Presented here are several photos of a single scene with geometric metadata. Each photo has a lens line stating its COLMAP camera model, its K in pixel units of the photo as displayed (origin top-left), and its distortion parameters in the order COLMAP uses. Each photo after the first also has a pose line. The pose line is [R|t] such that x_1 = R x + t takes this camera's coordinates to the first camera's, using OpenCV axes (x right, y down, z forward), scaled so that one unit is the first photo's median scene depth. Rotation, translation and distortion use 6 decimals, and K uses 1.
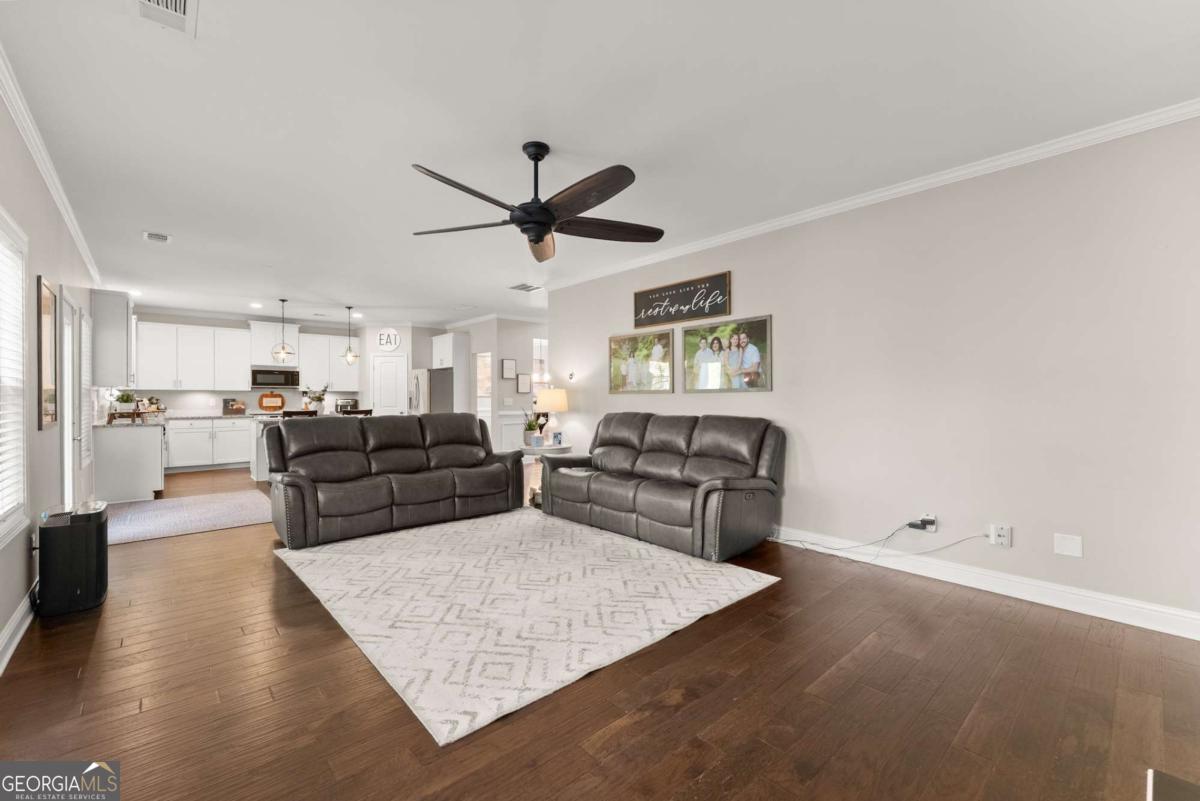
lens RADIAL K [[491.0, 0, 594.4], [0, 491.0, 396.1], [0, 0, 1]] dist [-0.000537, -0.000078]
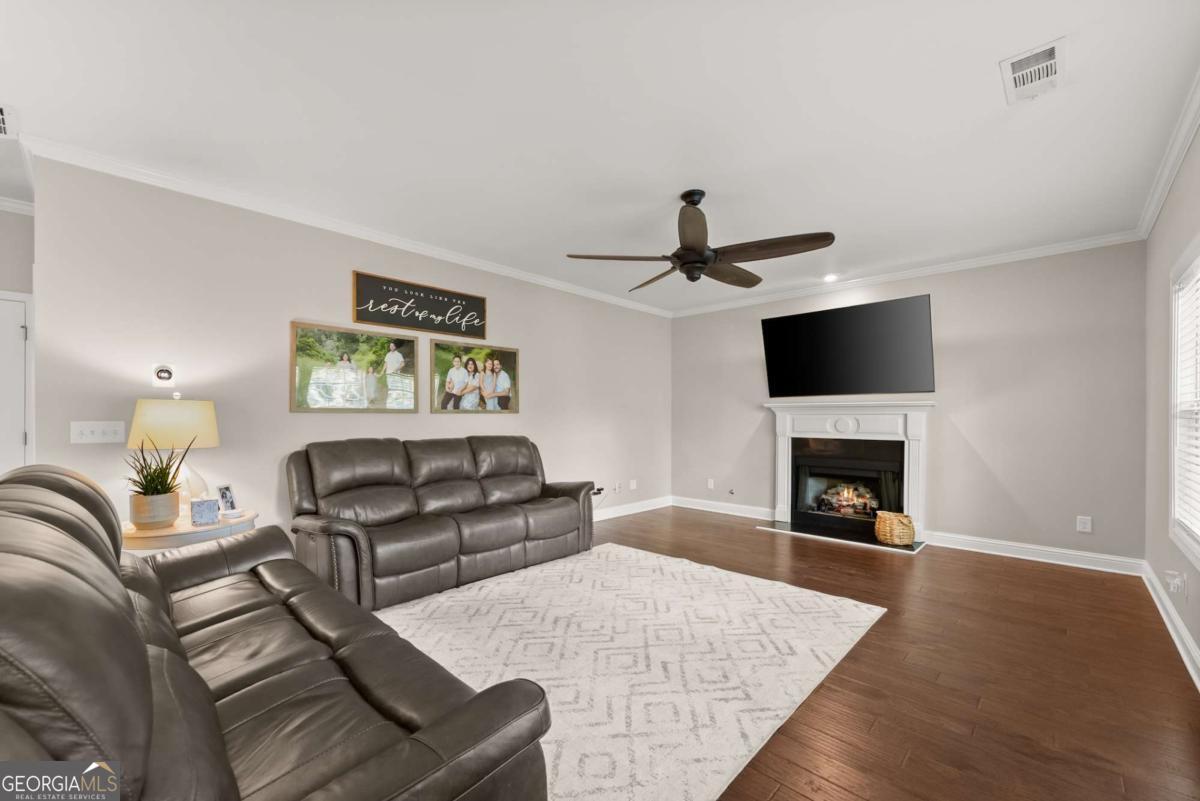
lens RADIAL K [[479.6, 0, 599.4], [0, 479.6, 417.7], [0, 0, 1]] dist [-0.000075, -0.000001]
pose [[-0.070770, 0.001262, 0.997492, -0.723375], [-0.004984, 0.999986, -0.001618, 0.001419], [-0.997480, -0.005086, -0.070763, 0.786483]]
